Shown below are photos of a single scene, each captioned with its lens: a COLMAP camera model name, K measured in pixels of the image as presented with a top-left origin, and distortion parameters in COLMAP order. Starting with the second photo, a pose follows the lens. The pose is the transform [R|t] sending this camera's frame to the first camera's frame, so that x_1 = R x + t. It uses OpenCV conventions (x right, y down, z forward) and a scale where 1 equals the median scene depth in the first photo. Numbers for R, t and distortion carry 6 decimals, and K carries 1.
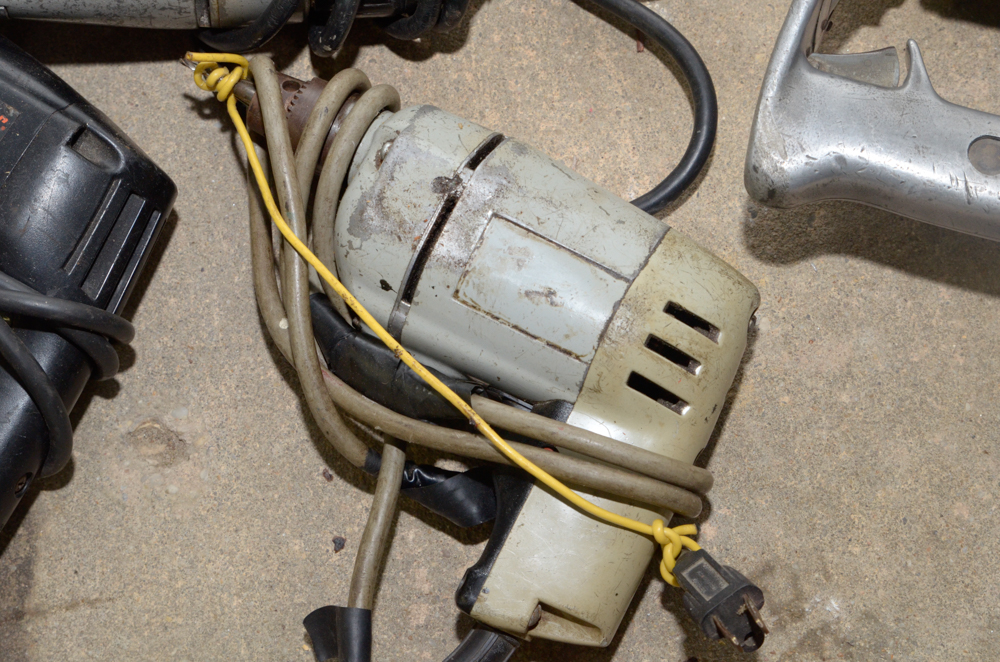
lens RADIAL K [[1955.5, 0, 499.2], [0, 1955.5, 349.6], [0, 0, 1]] dist [0.014987, 0.166708]
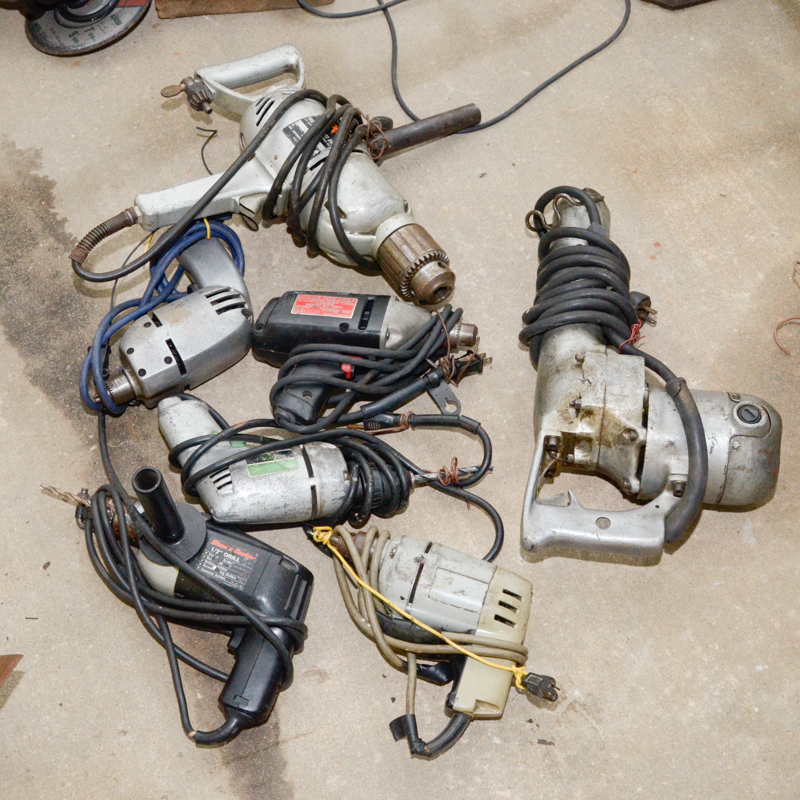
lens RADIAL K [[1442.4, 0, 347.9], [0, 1442.4, 399.3], [0, 0, 1]] dist [-0.098798, -0.072385]
pose [[0.987620, -0.112703, 0.109107, -0.321485], [0.138201, 0.954206, -0.265316, 0.227023], [-0.074209, 0.277110, 0.957968, -1.026370]]
